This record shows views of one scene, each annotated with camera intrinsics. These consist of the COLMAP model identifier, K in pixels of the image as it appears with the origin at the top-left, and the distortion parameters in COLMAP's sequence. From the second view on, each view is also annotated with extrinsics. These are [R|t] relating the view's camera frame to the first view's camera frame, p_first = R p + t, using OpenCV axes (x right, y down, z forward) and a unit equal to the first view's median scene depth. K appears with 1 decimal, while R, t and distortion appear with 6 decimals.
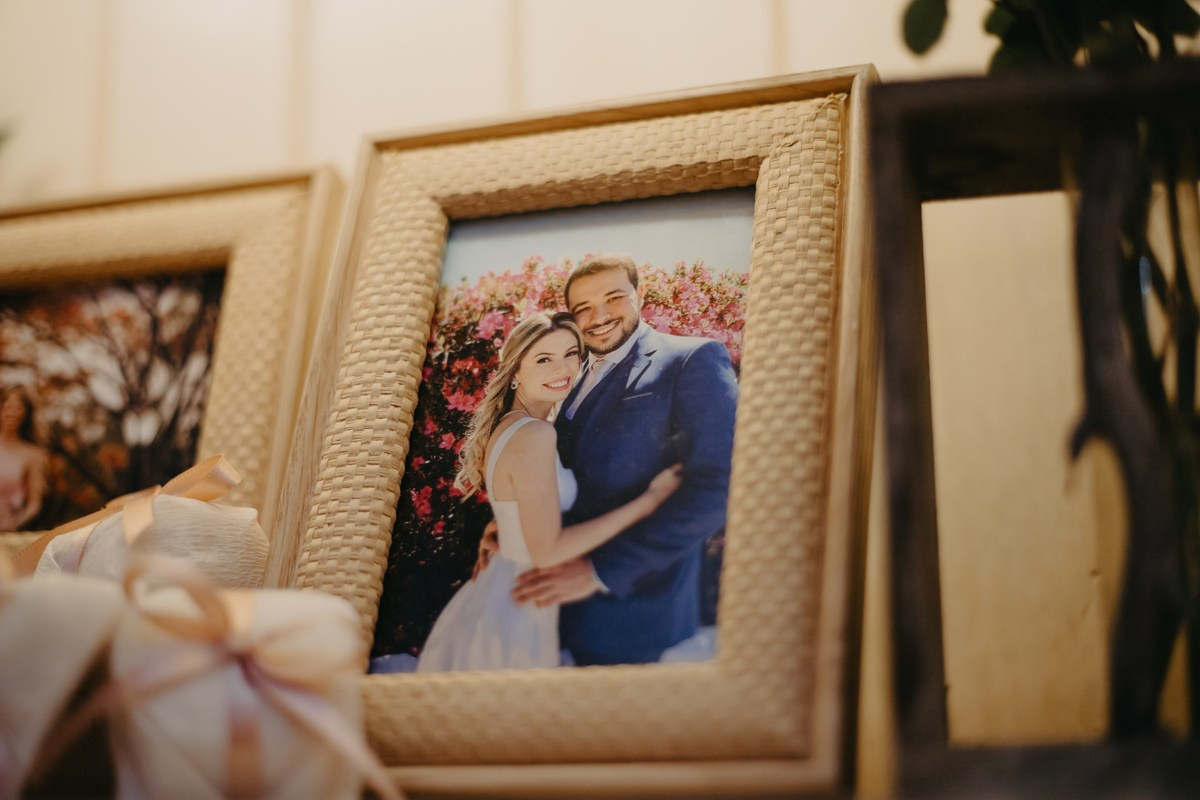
lens RADIAL K [[1953.5, 0, 600.0], [0, 1953.5, 400.0], [0, 0, 1]] dist [-0.097409, 0.057257]
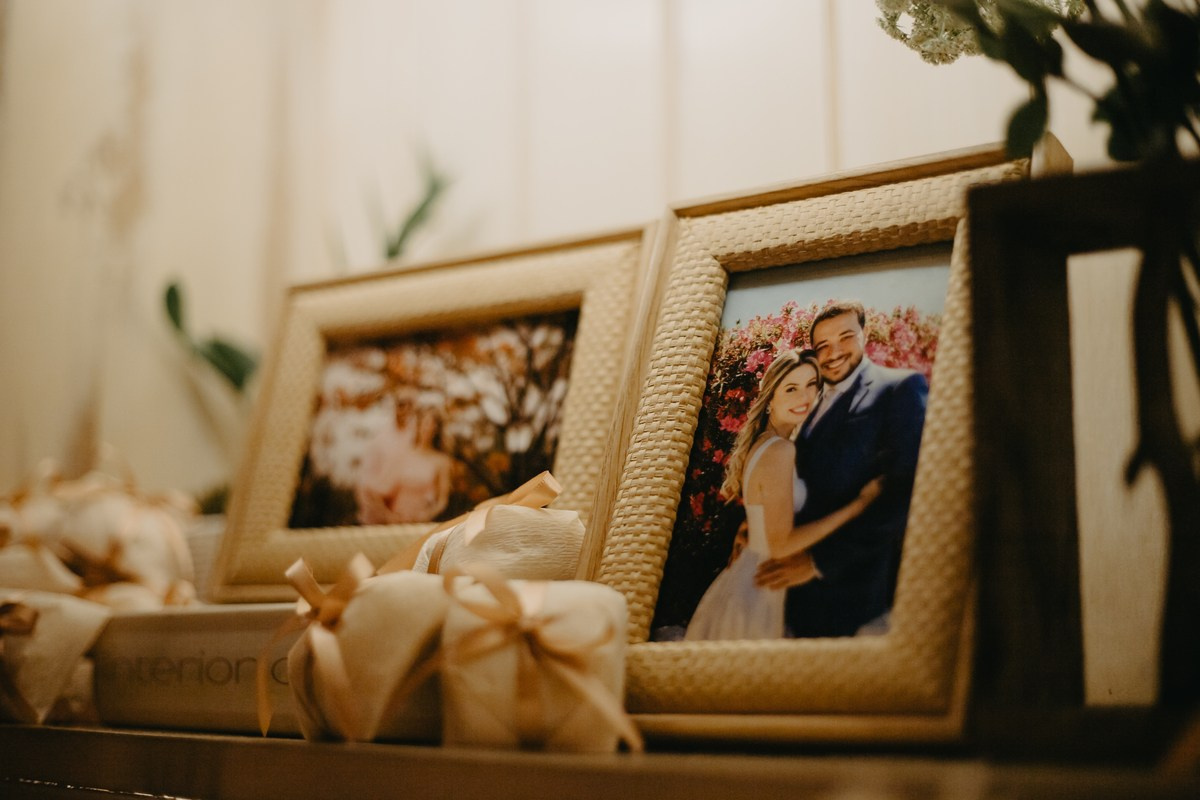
lens RADIAL K [[1953.5, 0, 600.0], [0, 1953.5, 400.0], [0, 0, 1]] dist [-0.097409, 0.057257]
pose [[0.953148, -0.031754, -0.300833, 0.229079], [0.046194, 0.998090, 0.041006, -0.070144], [0.298957, -0.052982, 0.952795, -0.229671]]
